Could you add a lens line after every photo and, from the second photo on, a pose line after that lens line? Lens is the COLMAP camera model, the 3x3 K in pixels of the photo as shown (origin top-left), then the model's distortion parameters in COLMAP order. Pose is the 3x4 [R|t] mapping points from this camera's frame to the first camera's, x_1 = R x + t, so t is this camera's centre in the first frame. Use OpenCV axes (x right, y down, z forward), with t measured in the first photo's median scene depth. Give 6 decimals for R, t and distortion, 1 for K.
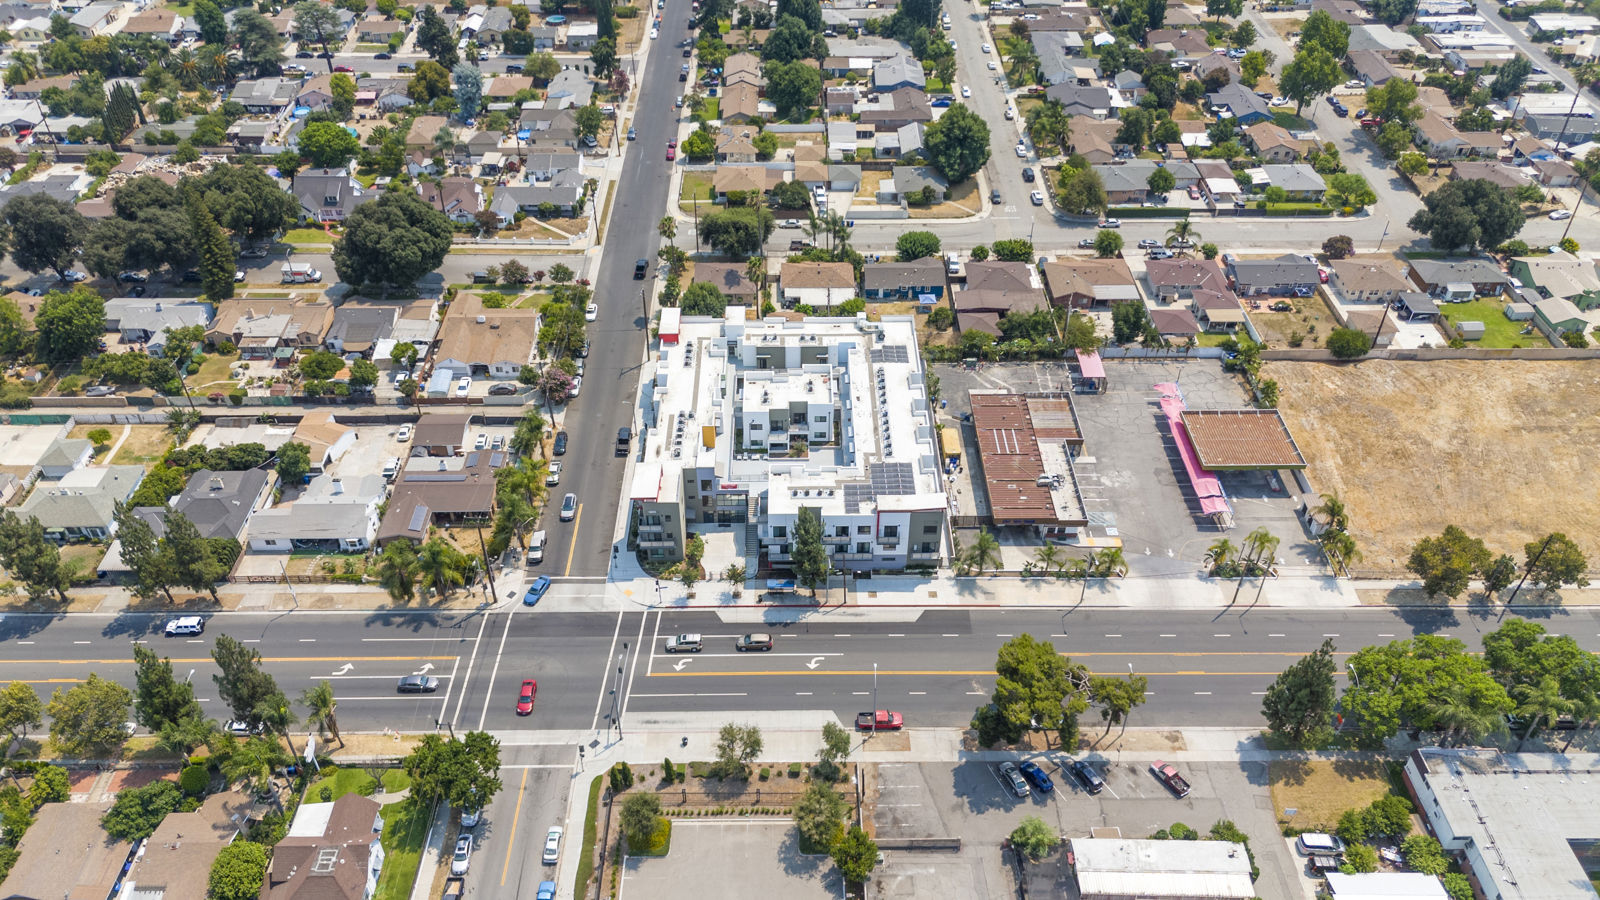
lens RADIAL K [[1173.4, 0, 816.7], [0, 1173.4, 451.6], [0, 0, 1]] dist [0.088959, -0.087216]
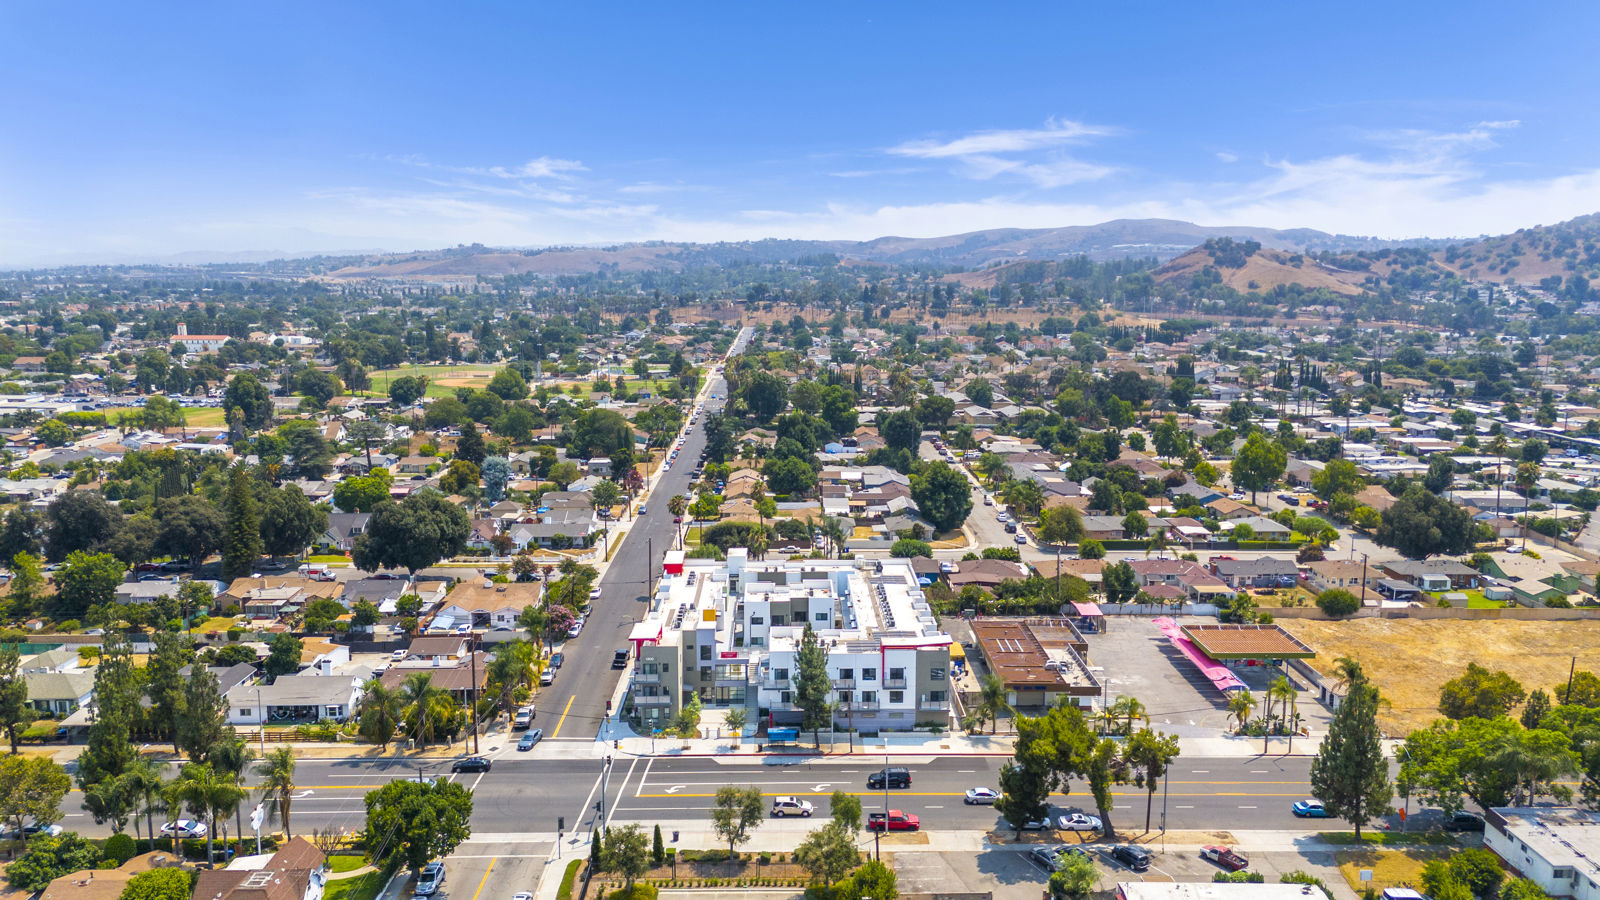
lens RADIAL K [[1173.4, 0, 816.7], [0, 1173.4, 451.6], [0, 0, 1]] dist [0.088959, -0.087216]
pose [[0.999950, -0.004742, 0.008860, -0.009733], [0.008559, 0.863909, -0.503575, 0.373712], [-0.005267, 0.503625, 0.863906, 0.067749]]
